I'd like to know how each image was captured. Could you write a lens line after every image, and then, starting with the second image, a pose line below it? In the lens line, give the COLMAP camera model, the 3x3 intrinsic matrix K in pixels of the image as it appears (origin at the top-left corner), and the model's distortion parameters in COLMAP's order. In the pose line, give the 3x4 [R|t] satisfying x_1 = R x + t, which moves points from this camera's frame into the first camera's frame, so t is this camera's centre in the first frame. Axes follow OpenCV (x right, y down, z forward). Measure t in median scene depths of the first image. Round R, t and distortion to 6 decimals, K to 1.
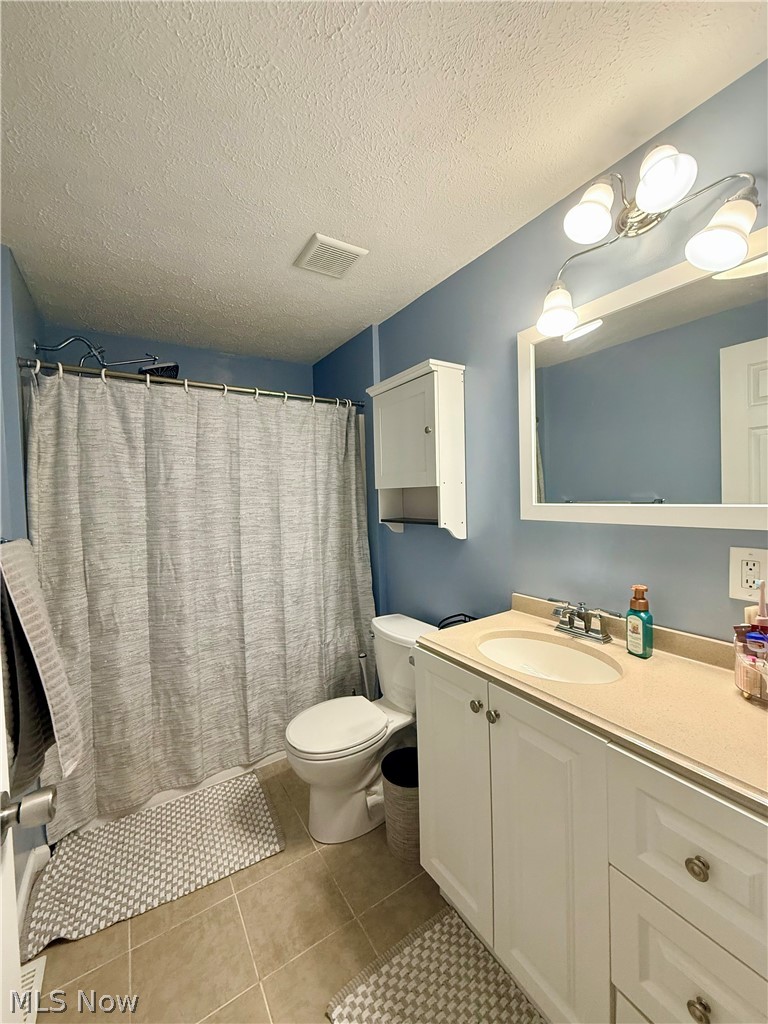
lens RADIAL K [[415.3, 0, 384.0], [0, 415.3, 512.0], [0, 0, 1]] dist [0.001797, 0.000623]
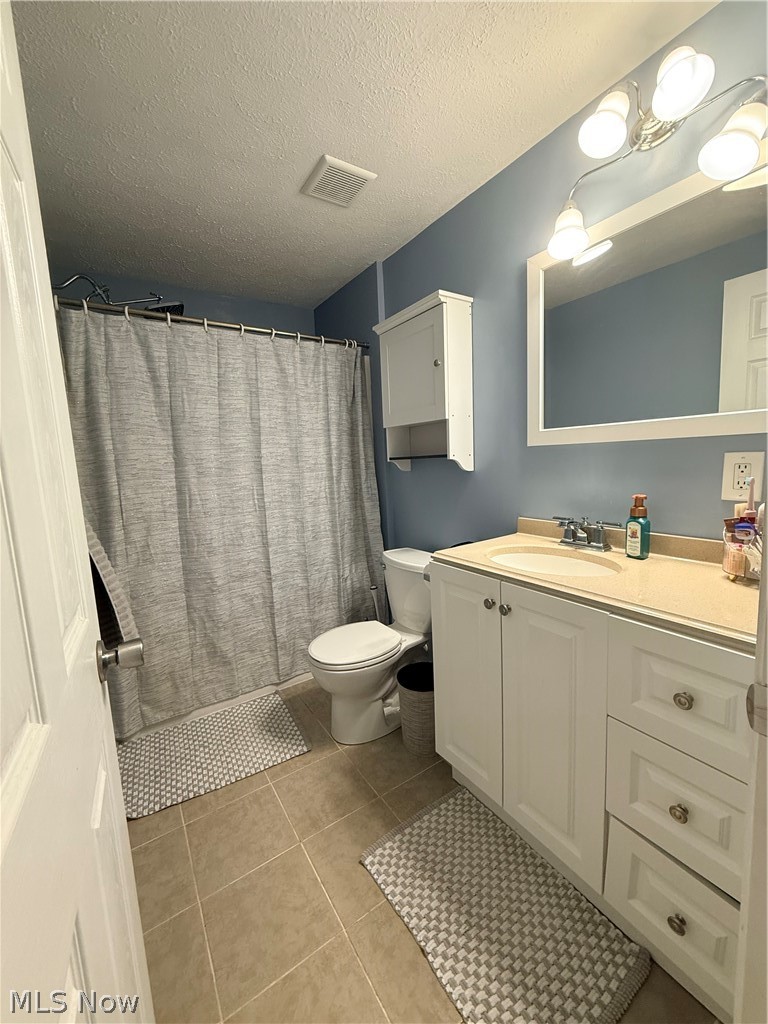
lens RADIAL K [[415.3, 0, 384.0], [0, 415.3, 512.0], [0, 0, 1]] dist [0.001797, 0.000623]
pose [[0.999800, -0.017432, 0.009848, -0.048920], [0.016475, 0.995798, 0.090082, 0.087083], [-0.011376, -0.089902, 0.995886, -0.059330]]
